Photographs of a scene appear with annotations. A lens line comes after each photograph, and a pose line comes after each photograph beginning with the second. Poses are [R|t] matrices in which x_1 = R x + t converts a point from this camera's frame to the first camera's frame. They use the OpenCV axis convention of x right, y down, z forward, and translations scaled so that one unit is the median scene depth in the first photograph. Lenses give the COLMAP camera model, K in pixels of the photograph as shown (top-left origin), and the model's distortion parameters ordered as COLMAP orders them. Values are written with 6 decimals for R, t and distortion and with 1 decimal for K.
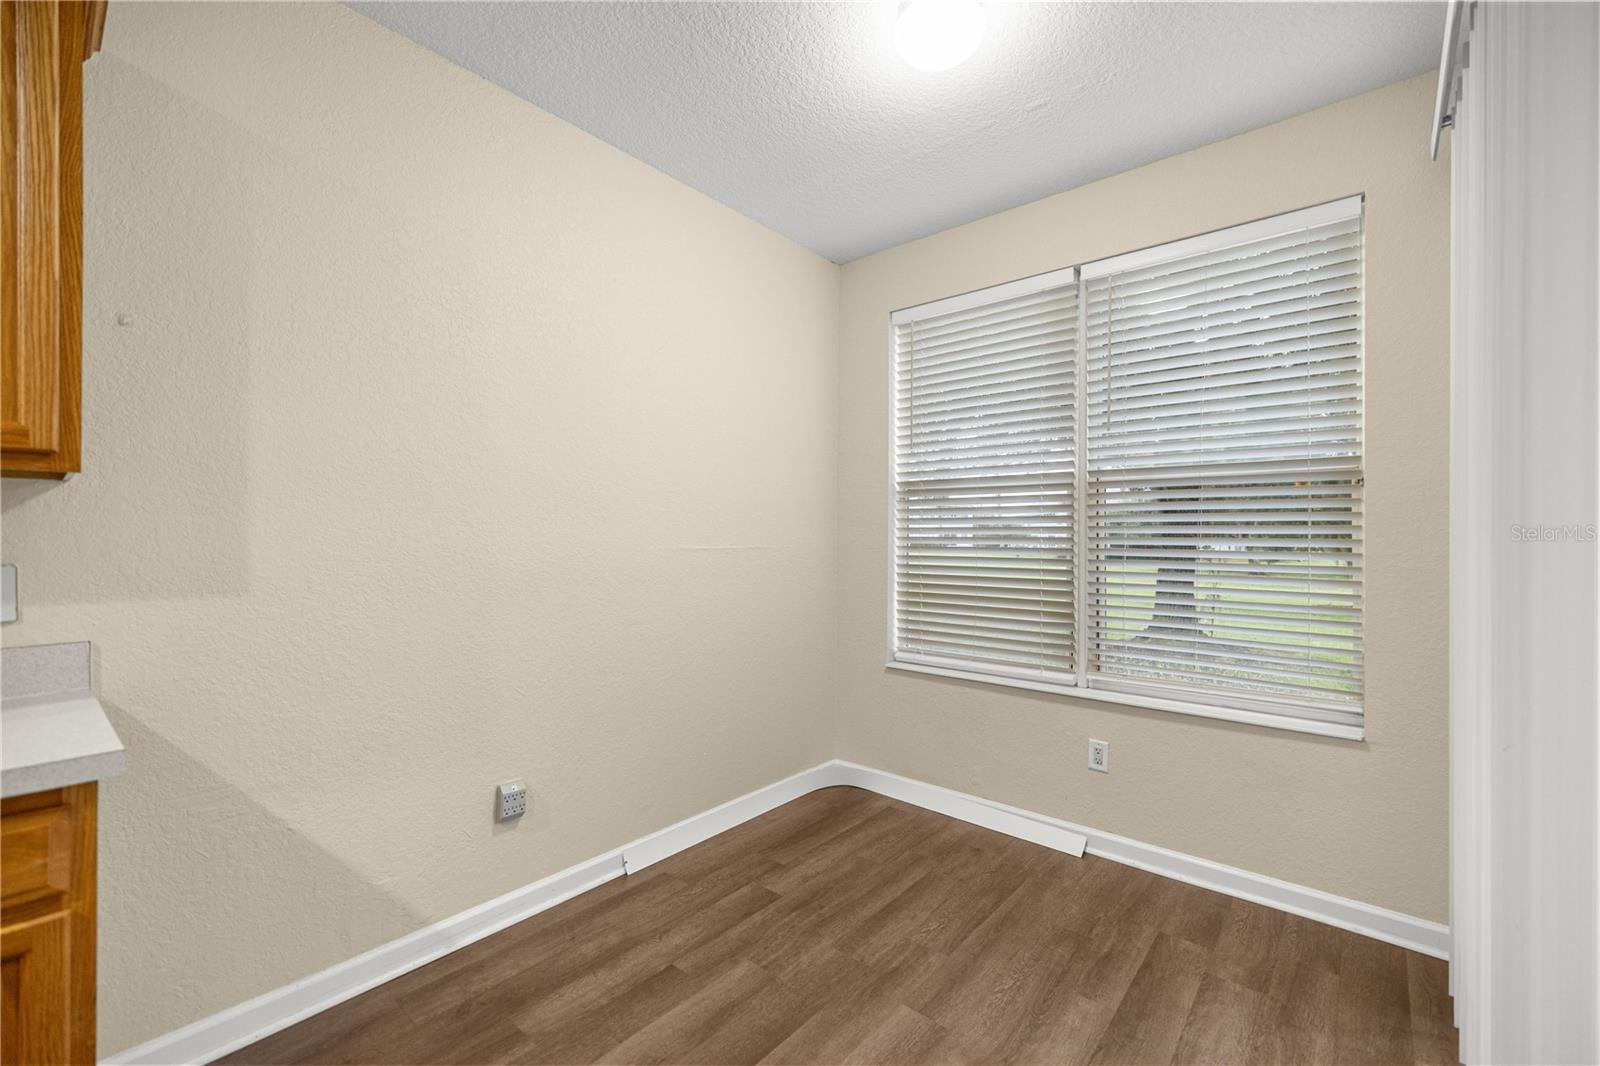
lens RADIAL K [[672.2, 0, 797.9], [0, 672.2, 533.7], [0, 0, 1]] dist [0.003283, -0.000381]
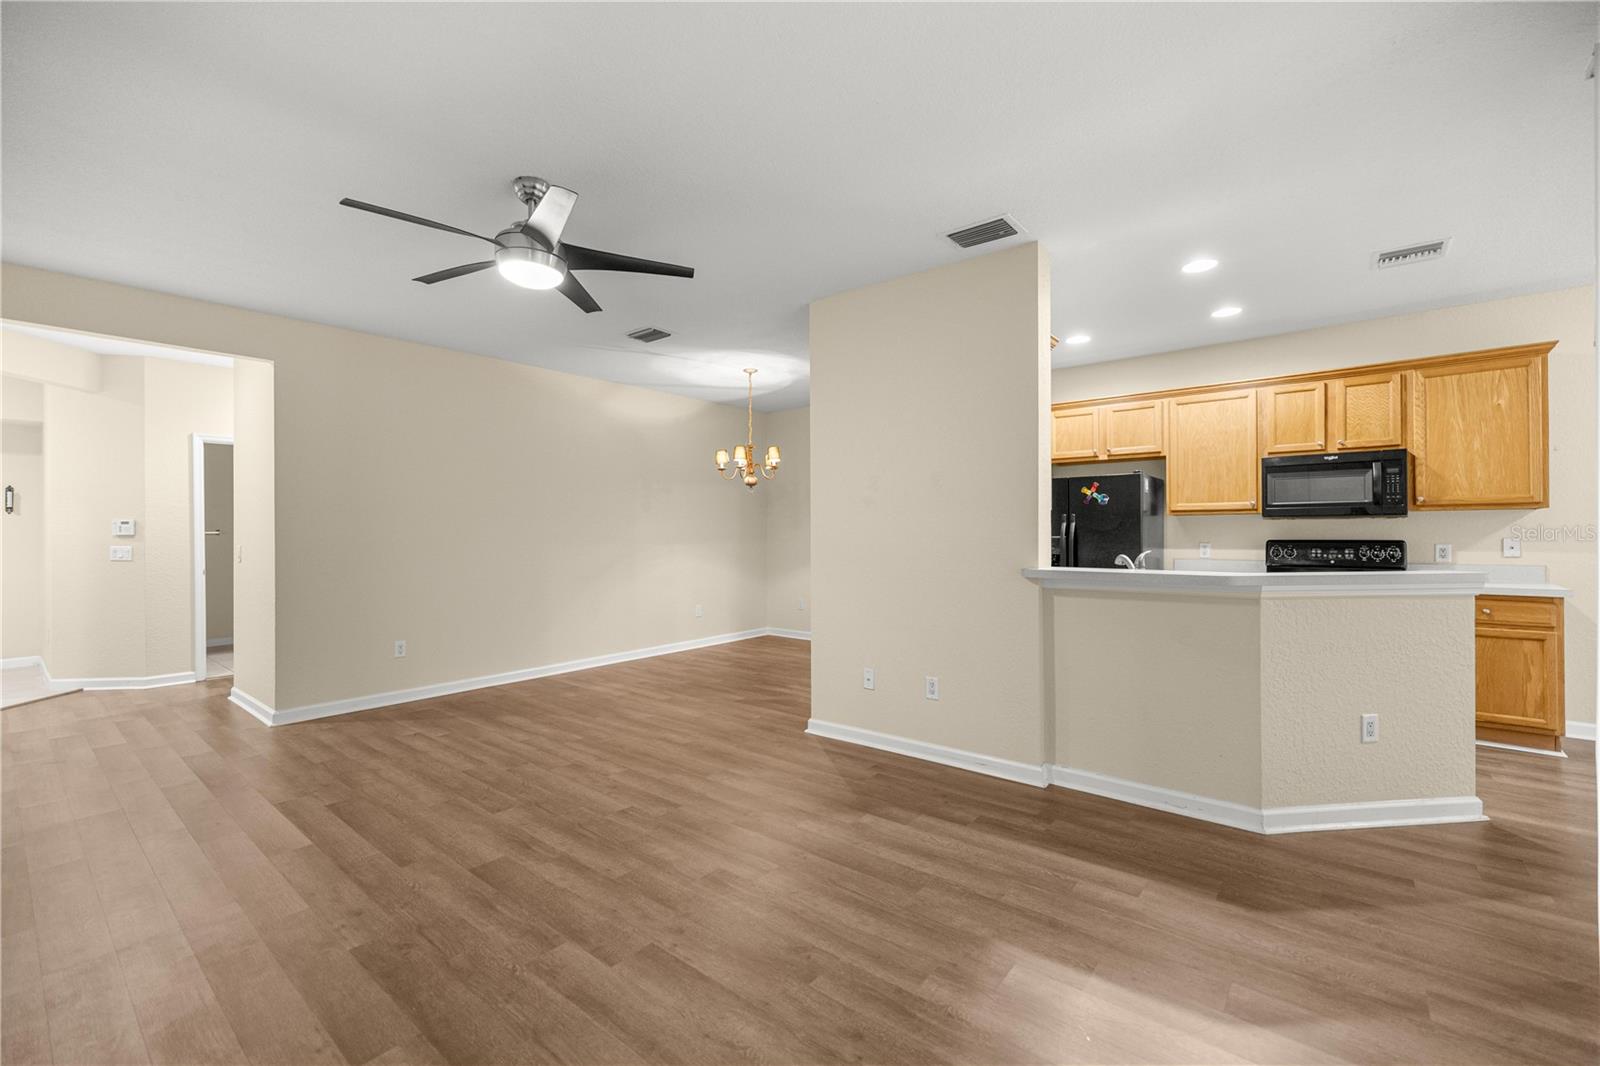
lens RADIAL K [[672.2, 0, 802.4], [0, 672.2, 530.0], [0, 0, 1]] dist [0.003283, -0.000381]
pose [[0.021739, -0.007053, -0.999739, 2.334149], [0.007879, 0.999945, -0.006883, 0.008012], [0.999733, -0.007728, 0.021794, -2.972089]]
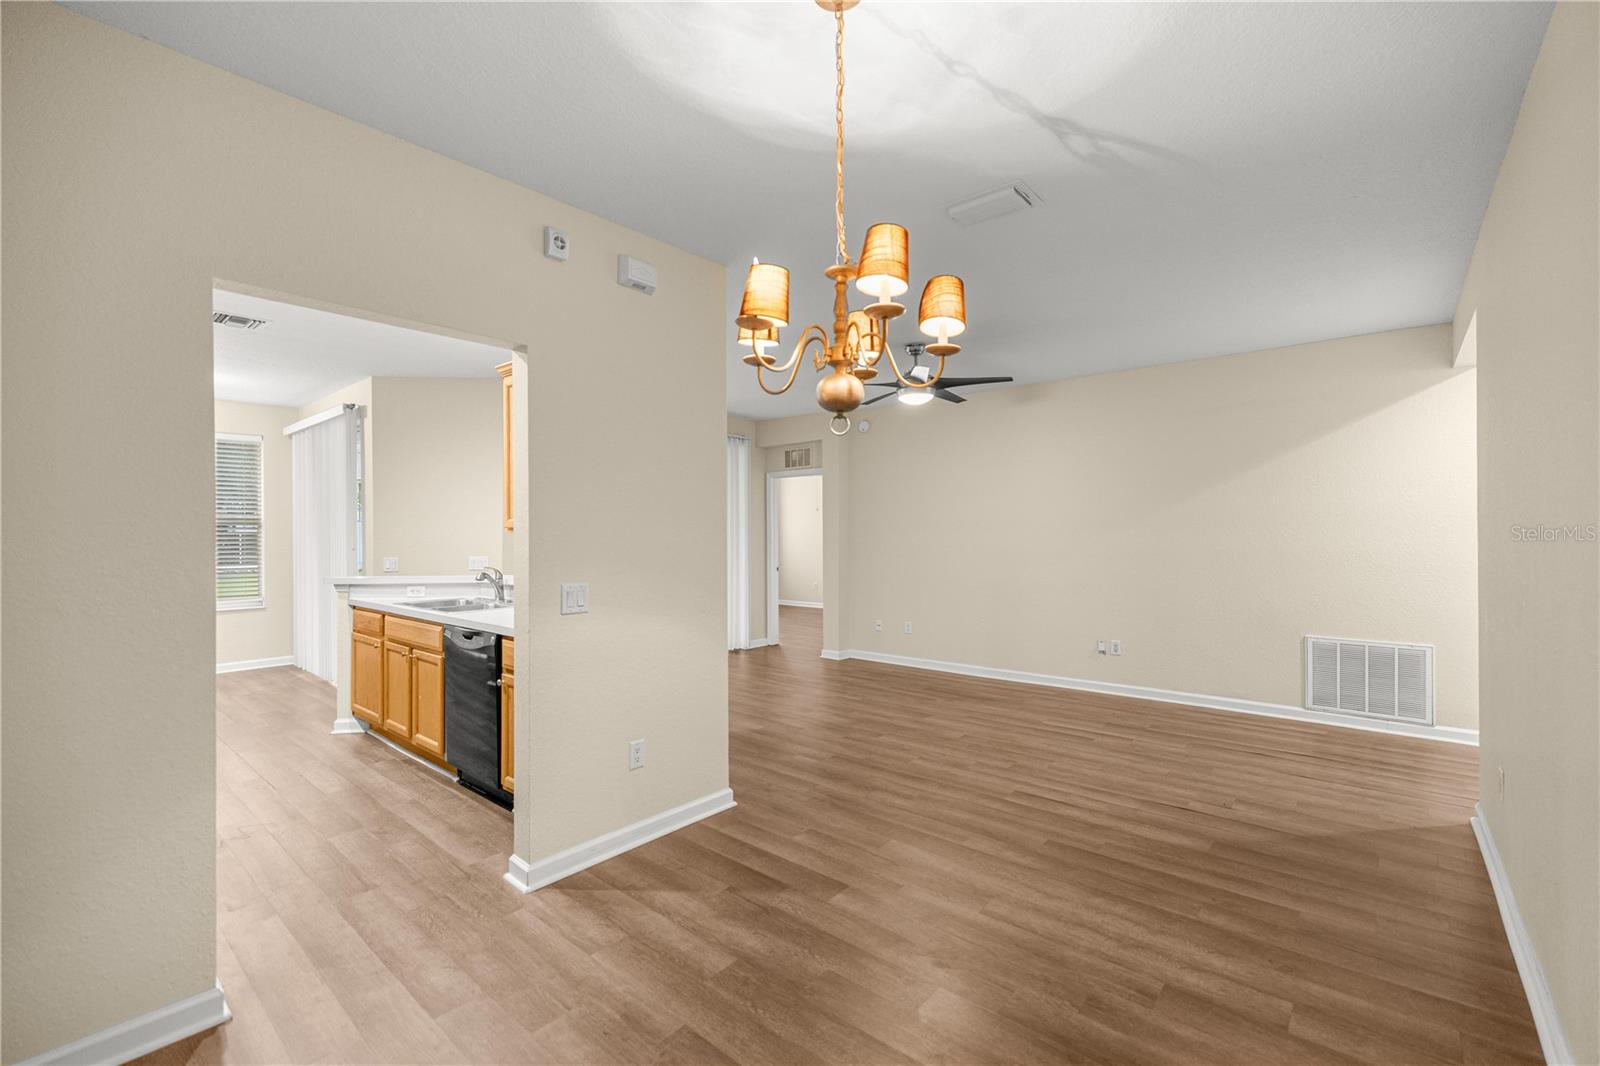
lens RADIAL K [[672.2, 0, 807.1], [0, 672.2, 538.9], [0, 0, 1]] dist [0.003283, -0.000381]
pose [[-0.010062, -0.016568, 0.999812, -4.927444], [0.000774, 0.999862, 0.016577, -0.136235], [-0.999949, 0.000940, -0.010048, -3.185975]]
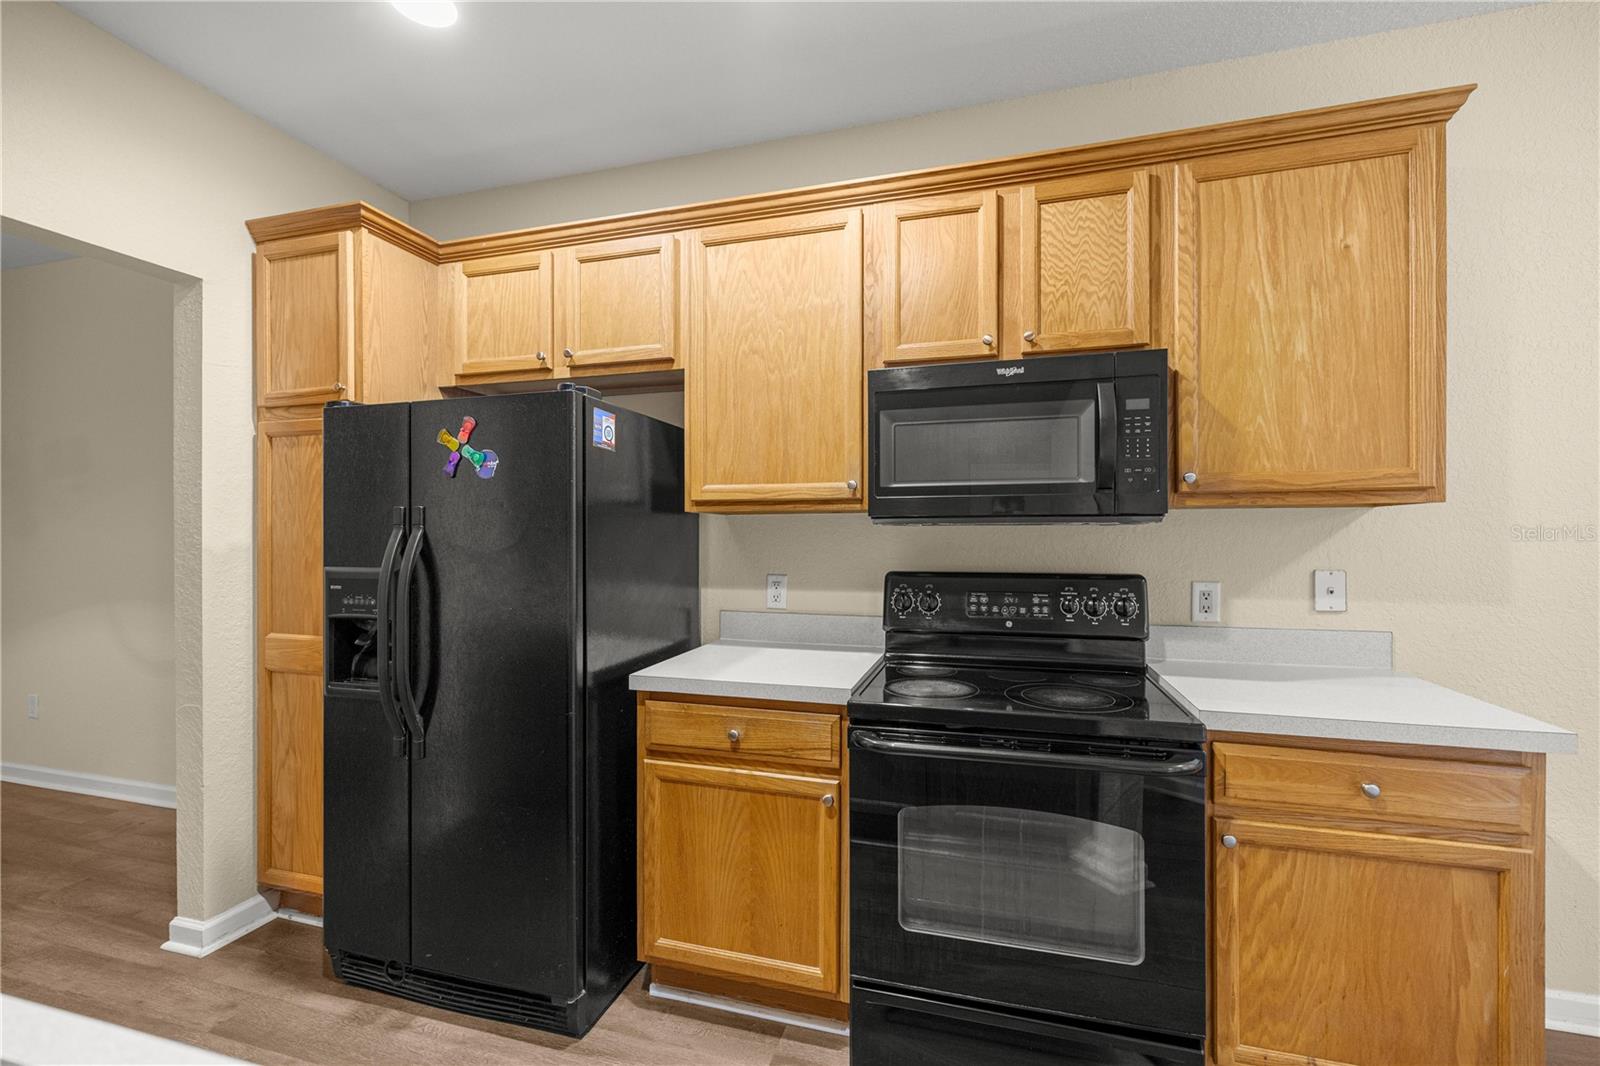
lens RADIAL K [[672.2, 0, 805.4], [0, 672.2, 536.3], [0, 0, 1]] dist [0.003283, -0.000381]
pose [[0.406326, -0.002839, -0.913724, -0.460158], [0.005567, 0.999984, -0.000632, -0.036804], [0.913711, -0.004830, 0.406335, -0.734937]]
